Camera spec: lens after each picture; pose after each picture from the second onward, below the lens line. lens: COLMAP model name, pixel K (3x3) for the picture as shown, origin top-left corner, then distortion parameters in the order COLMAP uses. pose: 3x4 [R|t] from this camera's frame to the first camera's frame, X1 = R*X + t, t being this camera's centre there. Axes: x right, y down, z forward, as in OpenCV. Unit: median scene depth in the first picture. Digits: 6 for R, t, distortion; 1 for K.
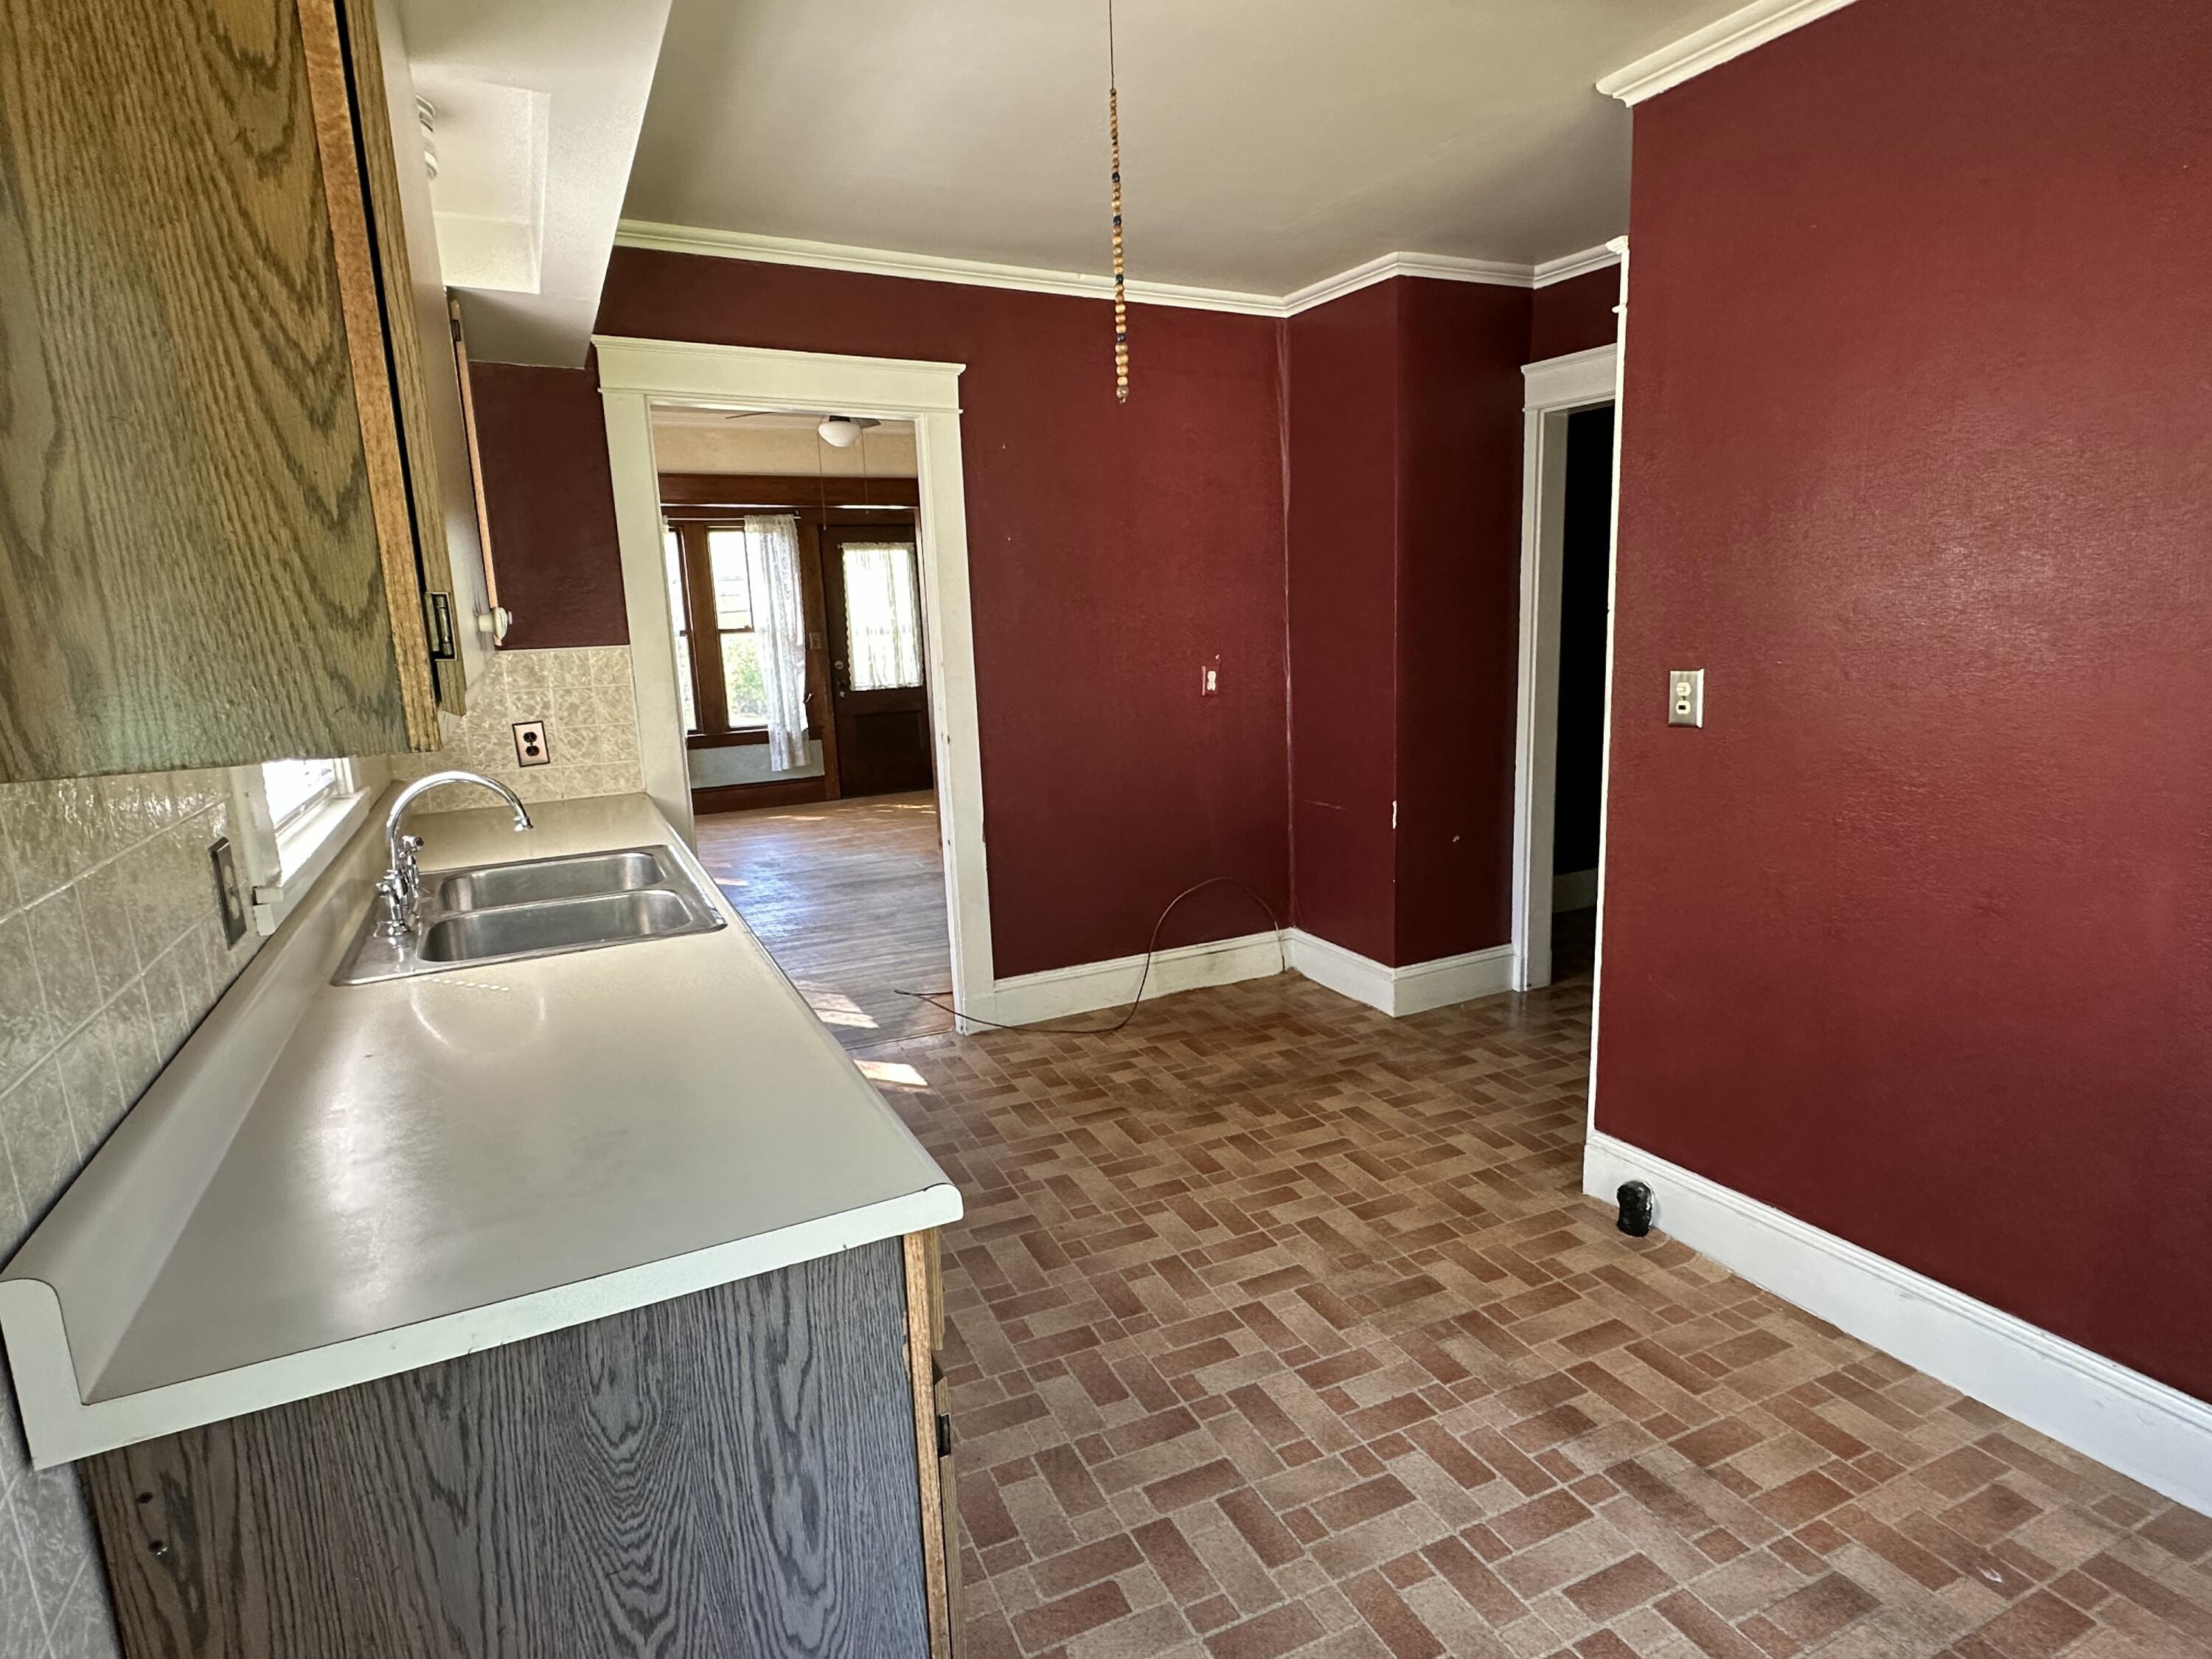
lens RADIAL K [[1158.3, 0, 1103.5], [0, 1158.3, 838.9], [0, 0, 1]] dist [0.002116, -0.000417]
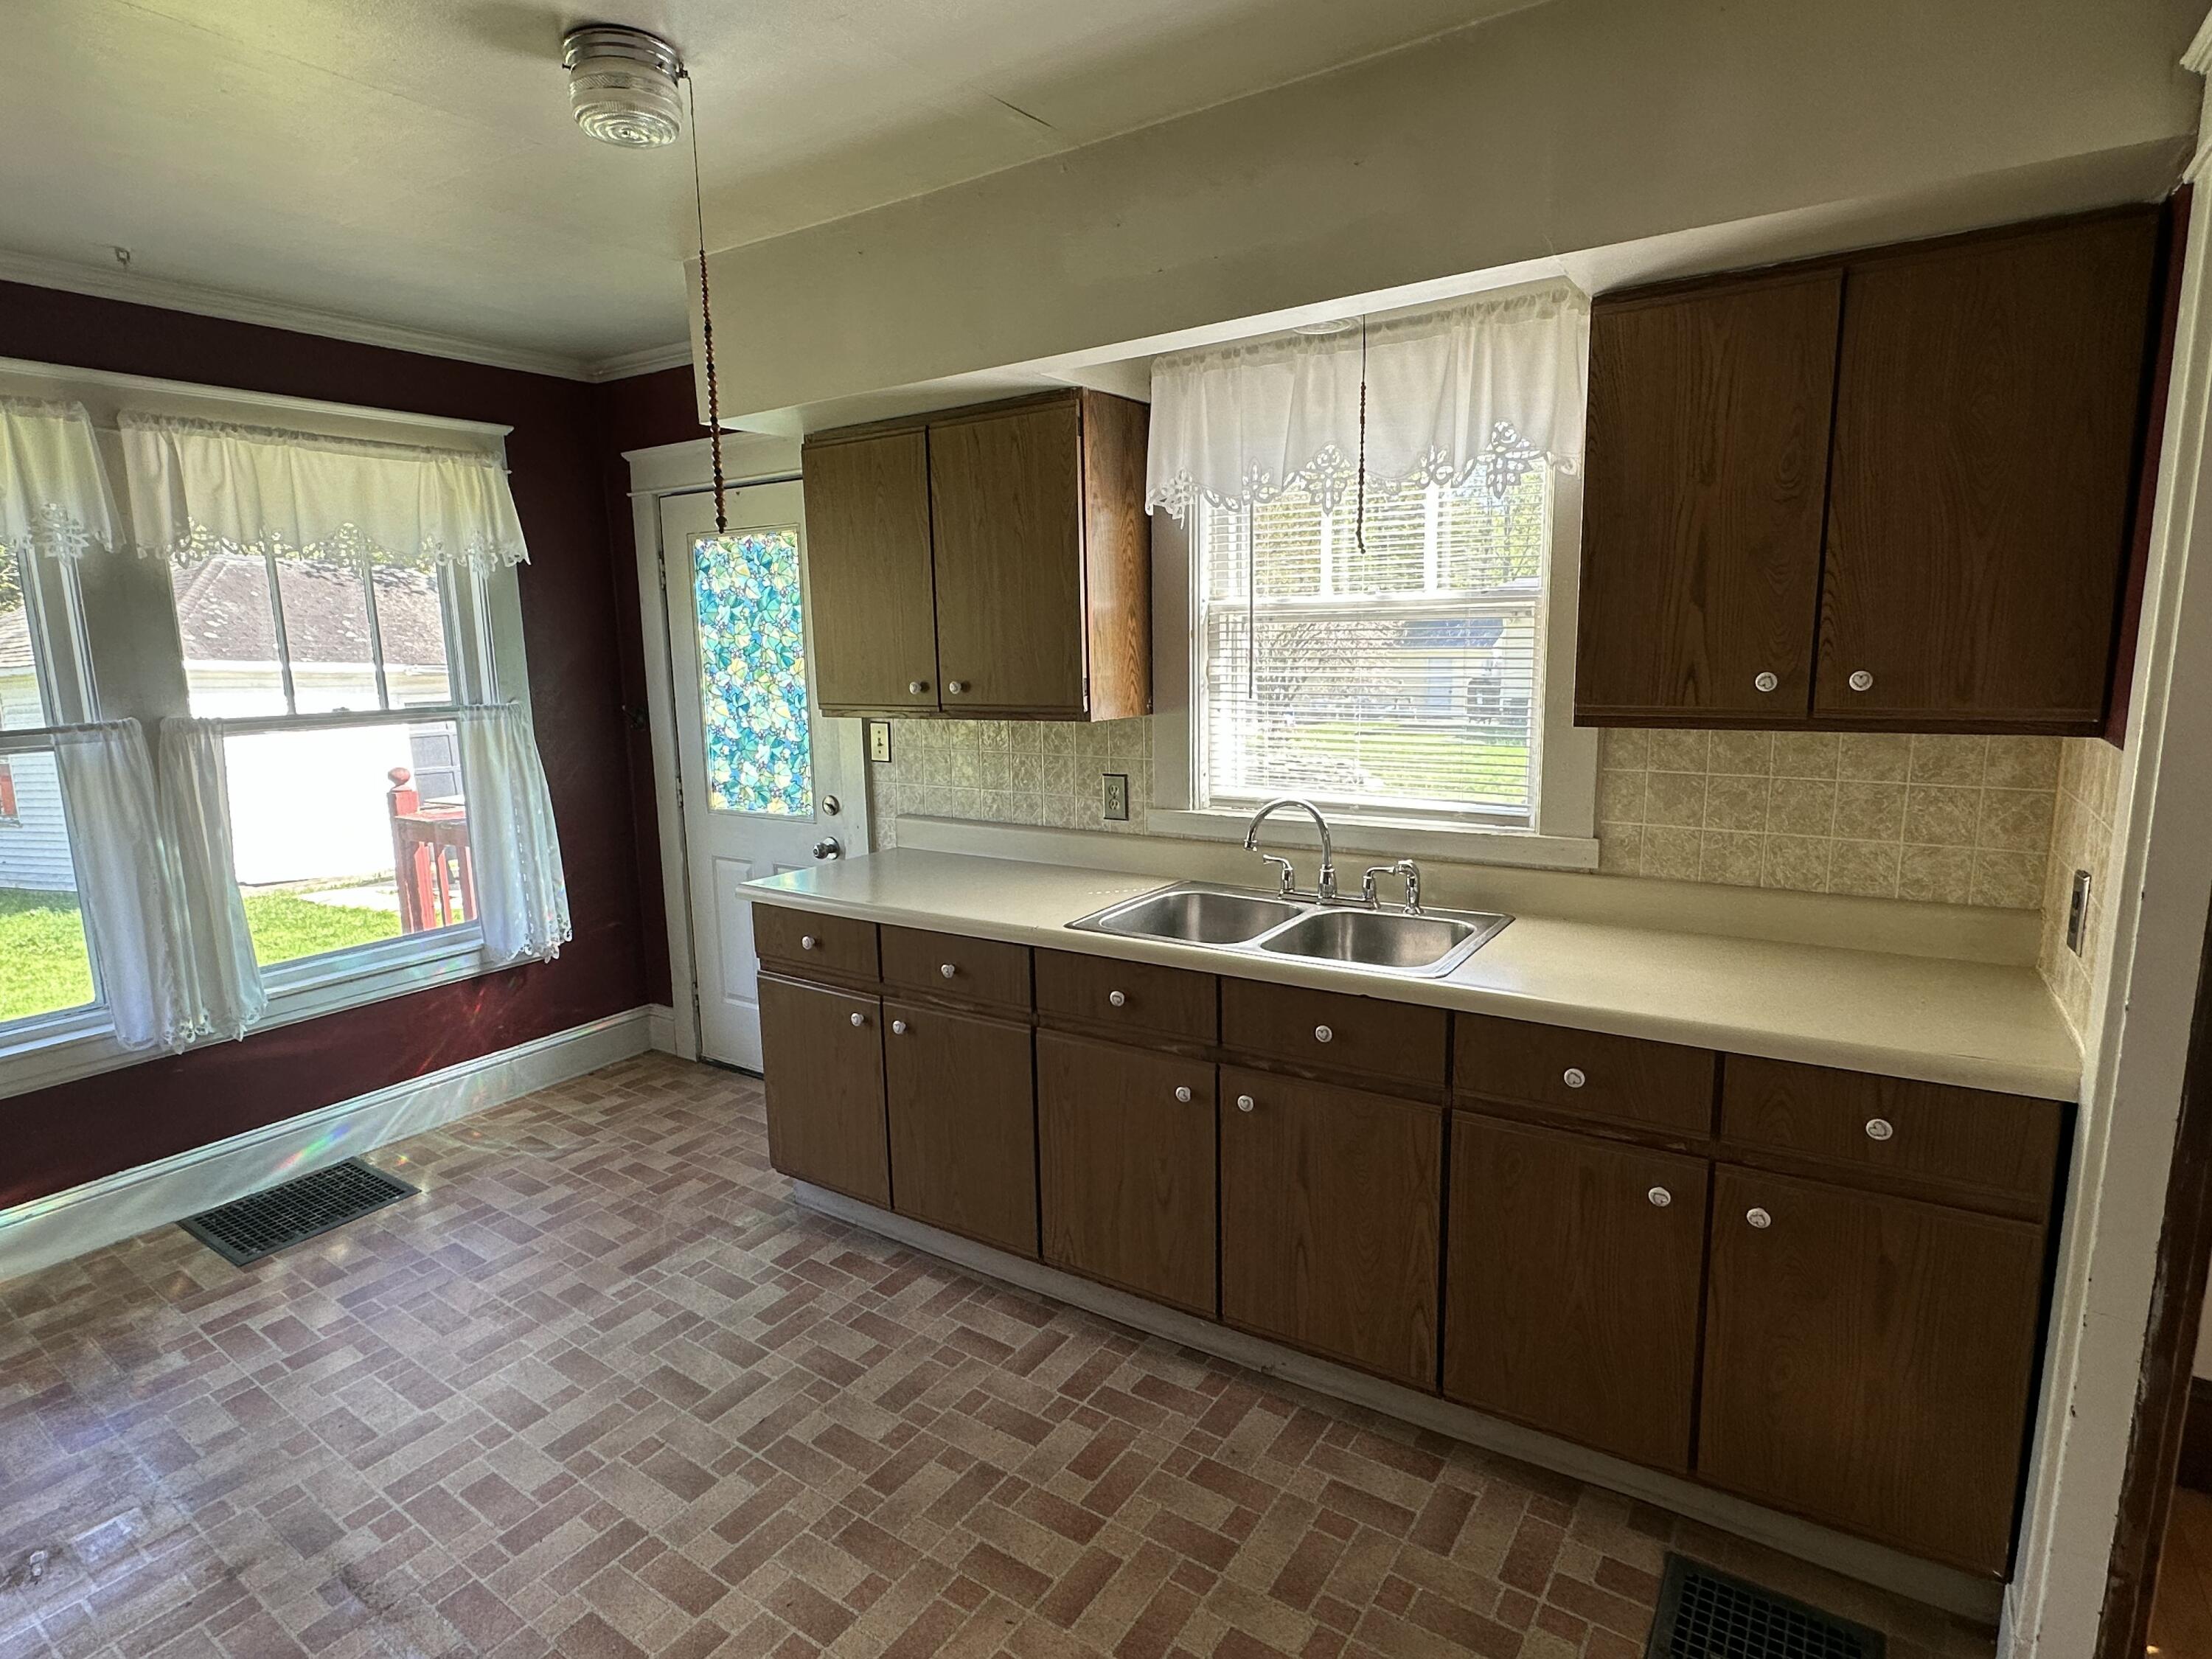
lens RADIAL K [[1158.3, 0, 1103.5], [0, 1158.3, 838.9], [0, 0, 1]] dist [0.002116, -0.000417]
pose [[-0.860677, 0.137296, -0.490291, 0.183529], [-0.046812, 0.937540, 0.344715, -0.325878], [0.506995, 0.319640, -0.800491, 1.398489]]
